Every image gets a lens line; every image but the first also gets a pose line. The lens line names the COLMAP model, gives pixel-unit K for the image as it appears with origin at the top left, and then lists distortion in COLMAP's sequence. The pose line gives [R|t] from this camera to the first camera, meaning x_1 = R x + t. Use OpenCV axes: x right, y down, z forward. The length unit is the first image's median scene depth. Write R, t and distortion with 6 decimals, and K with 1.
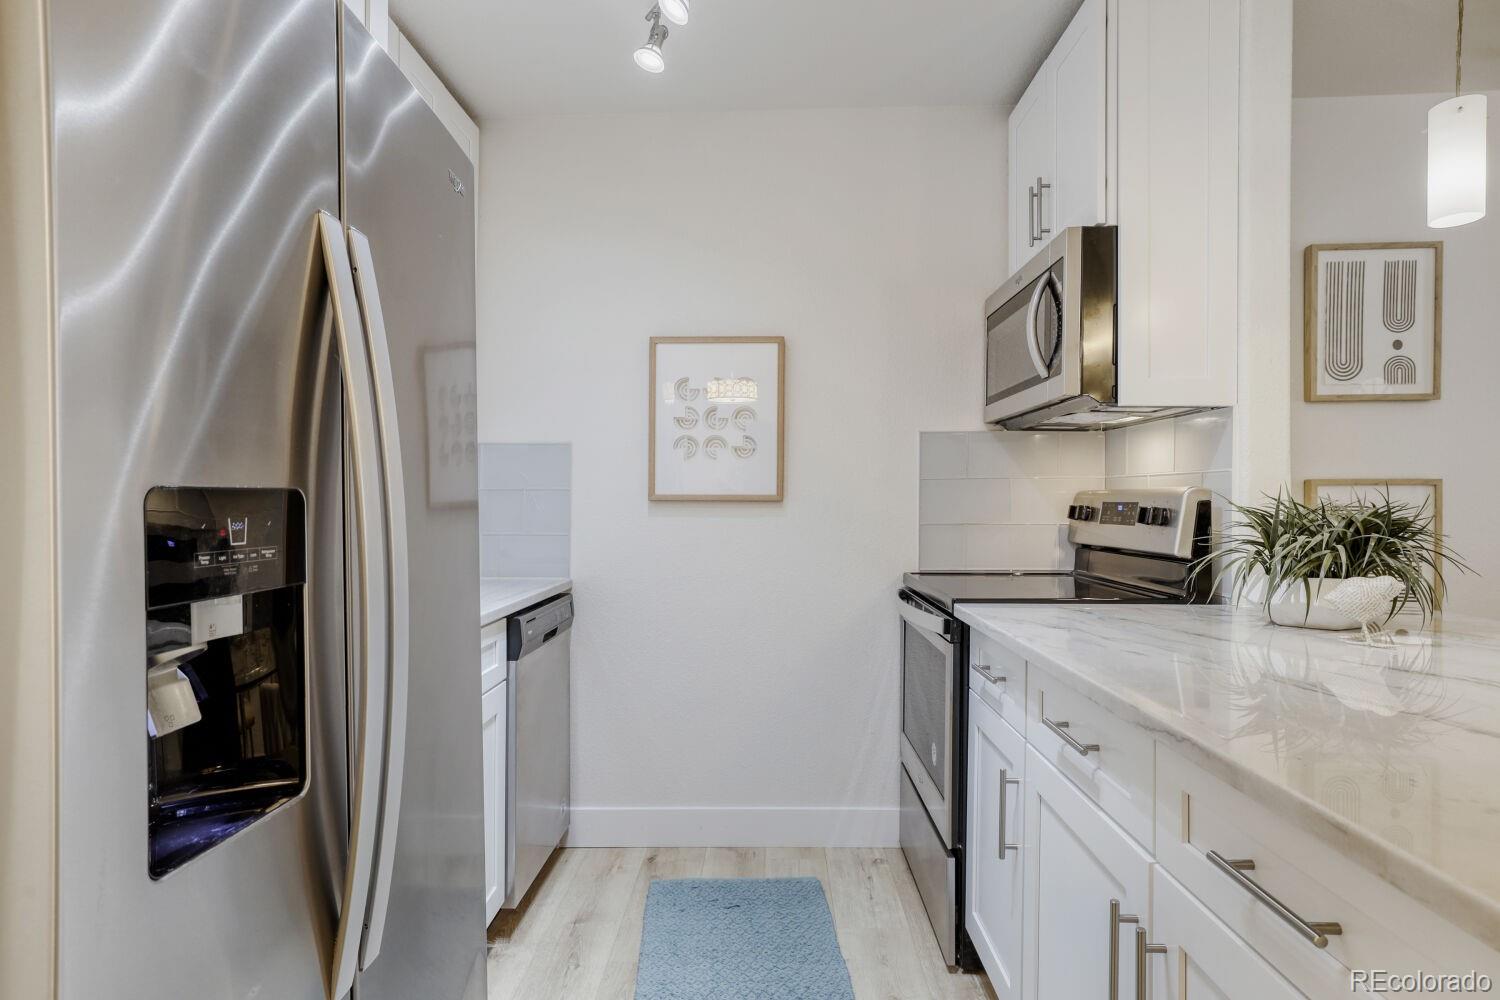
lens RADIAL K [[848.1, 0, 740.1], [0, 848.1, 494.0], [0, 0, 1]] dist [-0.006425, 0.001038]
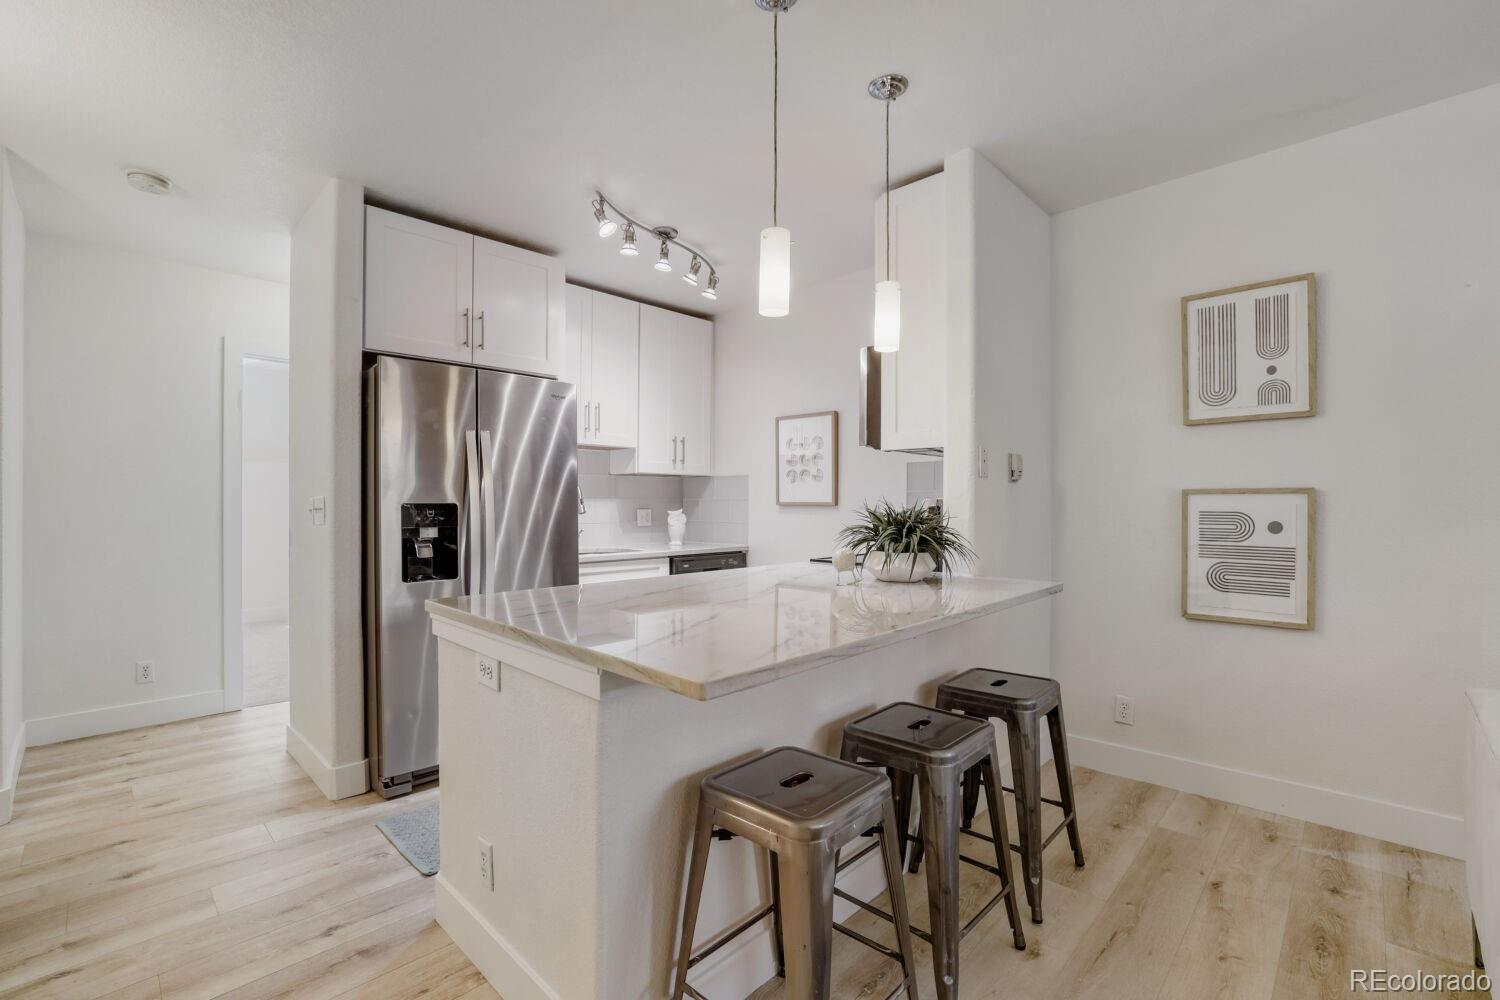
lens RADIAL K [[652.0, 0, 744.2], [0, 652.0, 503.7], [0, 0, 1]] dist [-0.043265, 0.014845]
pose [[0.739799, 0.000792, -0.672828, 0.839045], [0.005494, 0.999959, 0.007218, -0.006813], [0.672806, -0.009036, 0.739764, -0.114927]]
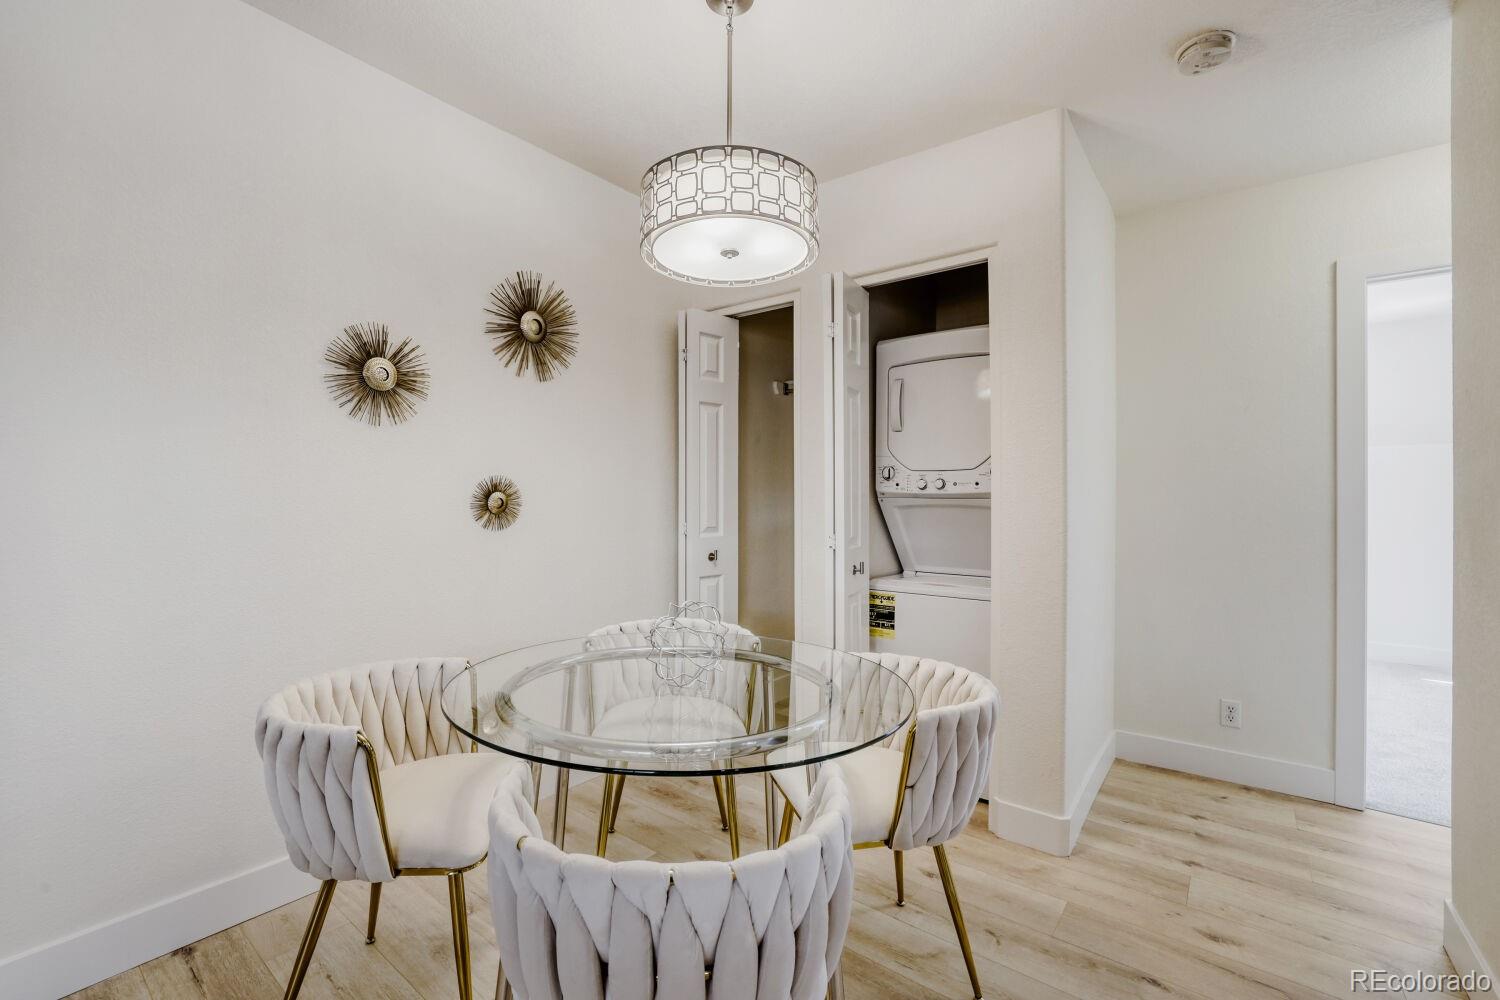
lens RADIAL K [[652.0, 0, 744.2], [0, 652.0, 503.7], [0, 0, 1]] dist [-0.043265, 0.014845]
pose [[-0.589674, 0.001321, -0.807640, 0.393551], [0.004979, 0.999986, -0.001999, -0.003905], [0.807626, -0.005200, -0.589672, -0.016361]]
